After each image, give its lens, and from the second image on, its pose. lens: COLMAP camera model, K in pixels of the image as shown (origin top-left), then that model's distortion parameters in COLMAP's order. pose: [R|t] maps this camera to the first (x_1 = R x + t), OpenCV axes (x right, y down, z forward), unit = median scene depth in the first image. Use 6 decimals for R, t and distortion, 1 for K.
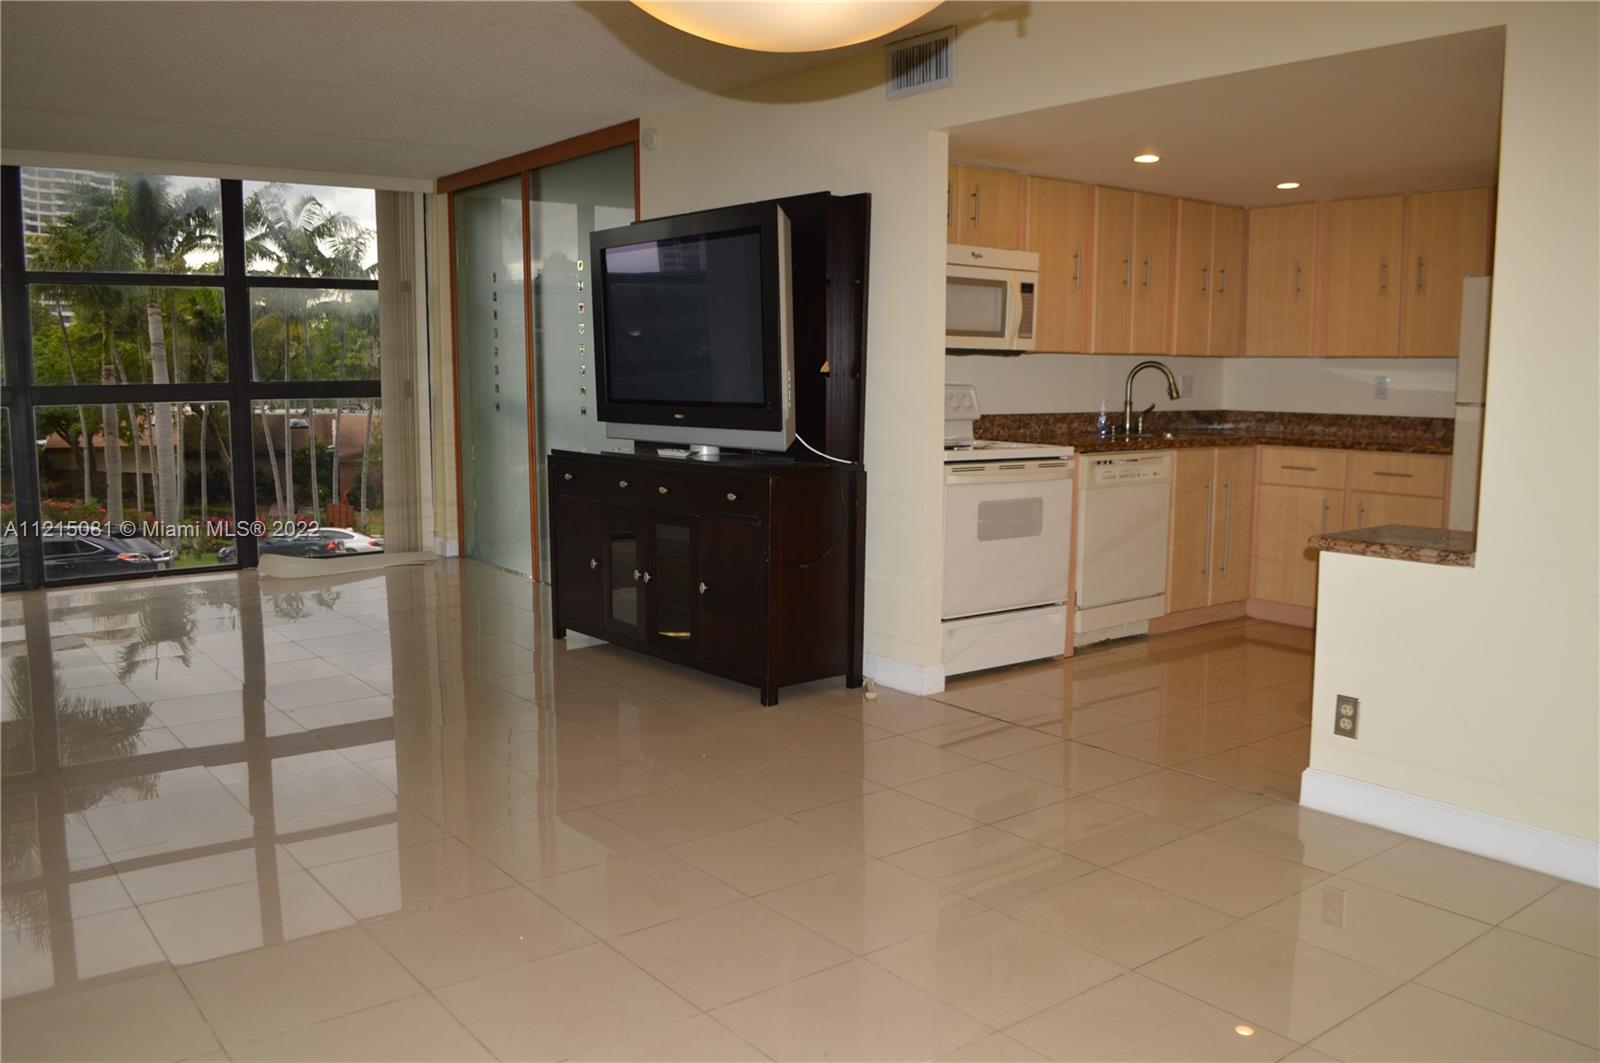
lens RADIAL K [[1275.8, 0, 800.0], [0, 1275.8, 531.5], [0, 0, 1]] dist [-0.093359, 0.017641]
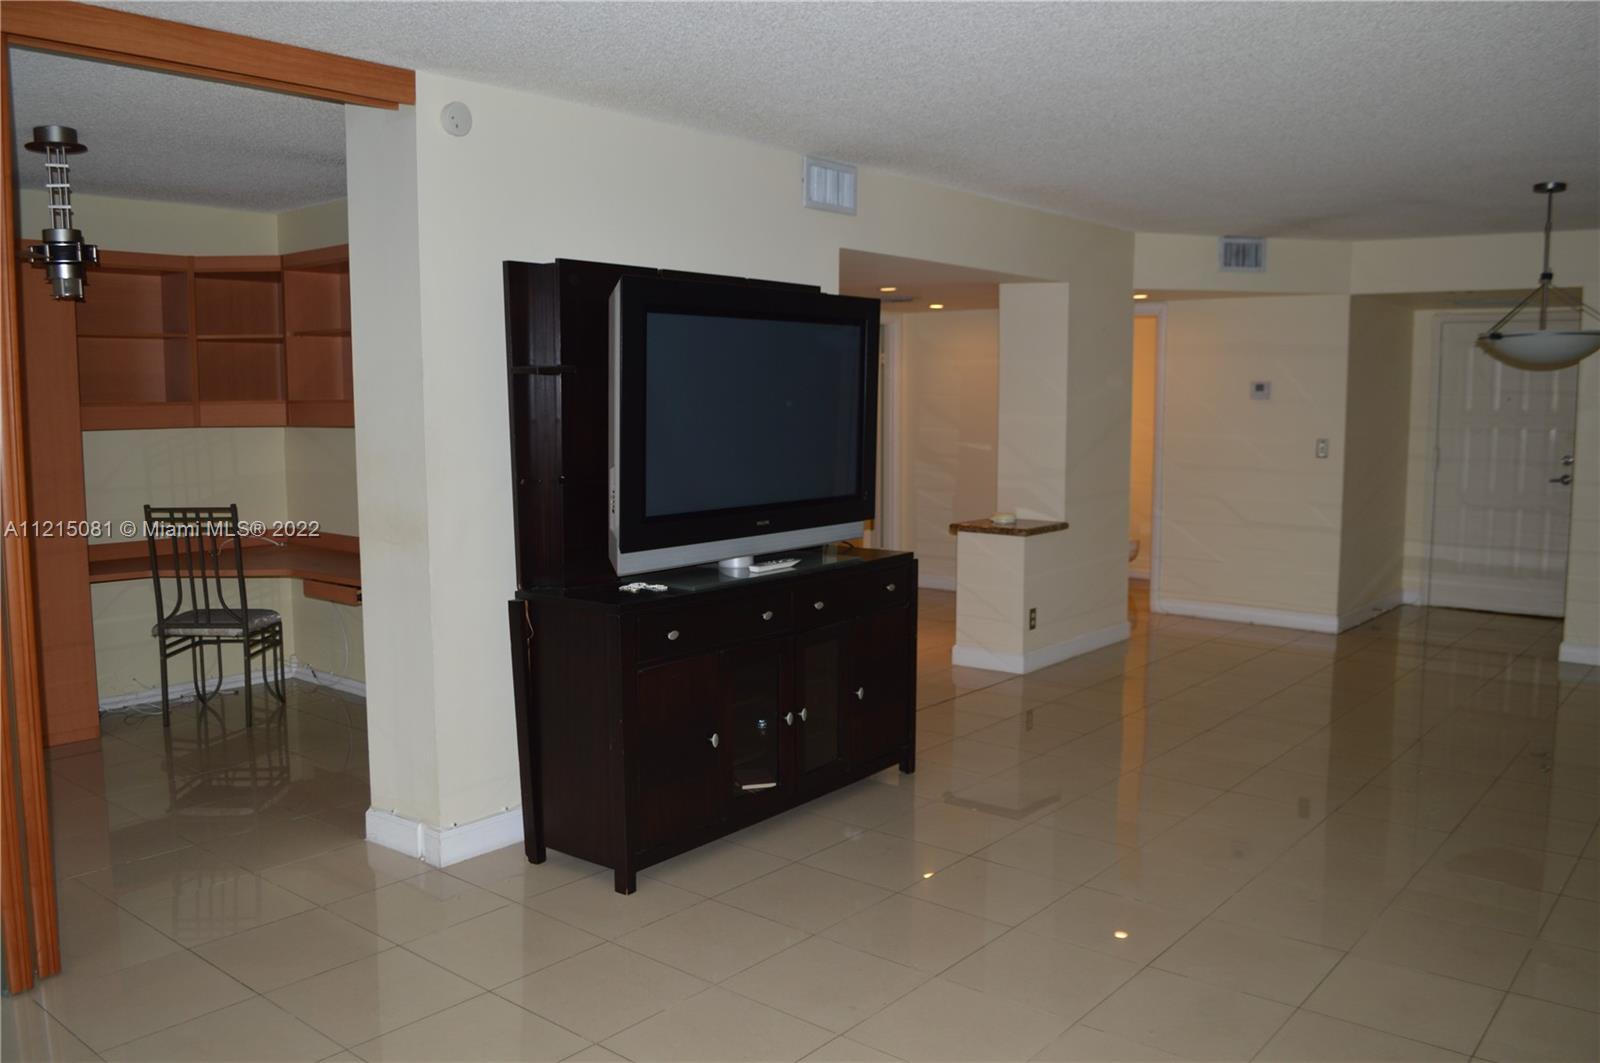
lens RADIAL K [[1275.8, 0, 800.0], [0, 1275.8, 531.5], [0, 0, 1]] dist [-0.093359, 0.017641]
pose [[-0.209105, -0.112521, 0.971398, -0.810747], [0.117064, 0.983334, 0.139103, -0.175944], [-0.970861, 0.142802, -0.192448, 1.001844]]
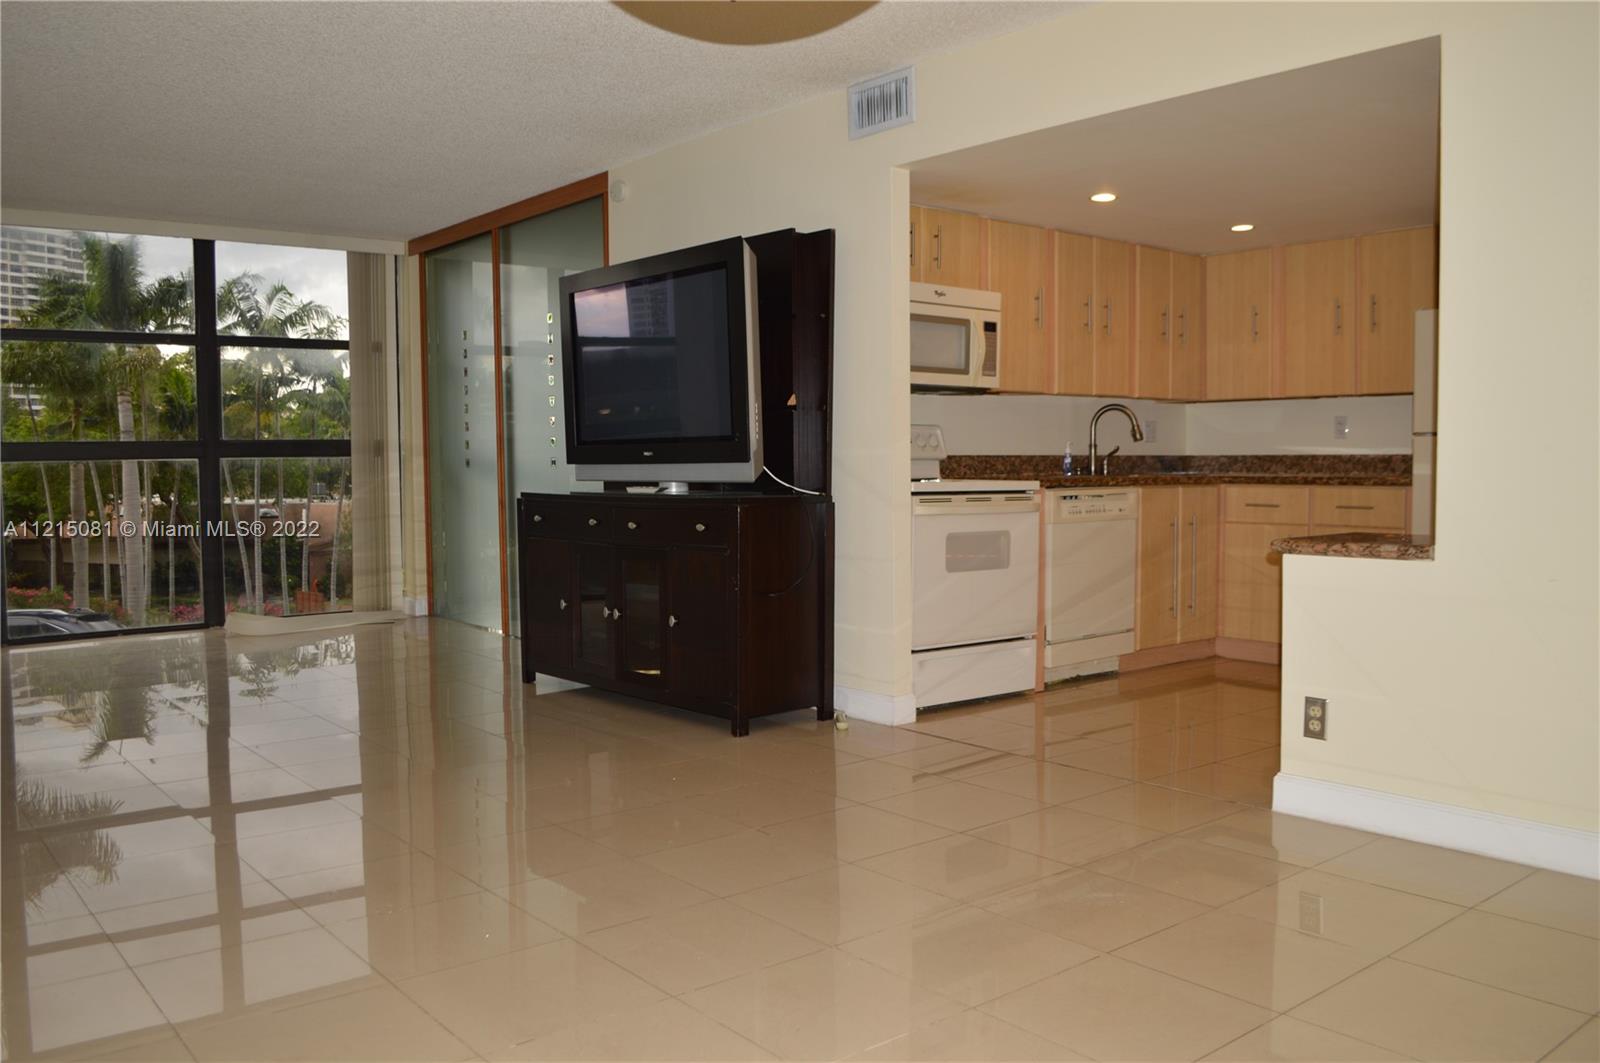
lens RADIAL K [[1275.8, 0, 800.0], [0, 1275.8, 531.5], [0, 0, 1]] dist [-0.093359, 0.017641]
pose [[0.999691, -0.011517, 0.022014, 0.002116], [0.013014, 0.997523, -0.069132, 0.036816], [-0.021163, 0.069397, 0.997365, -0.002170]]
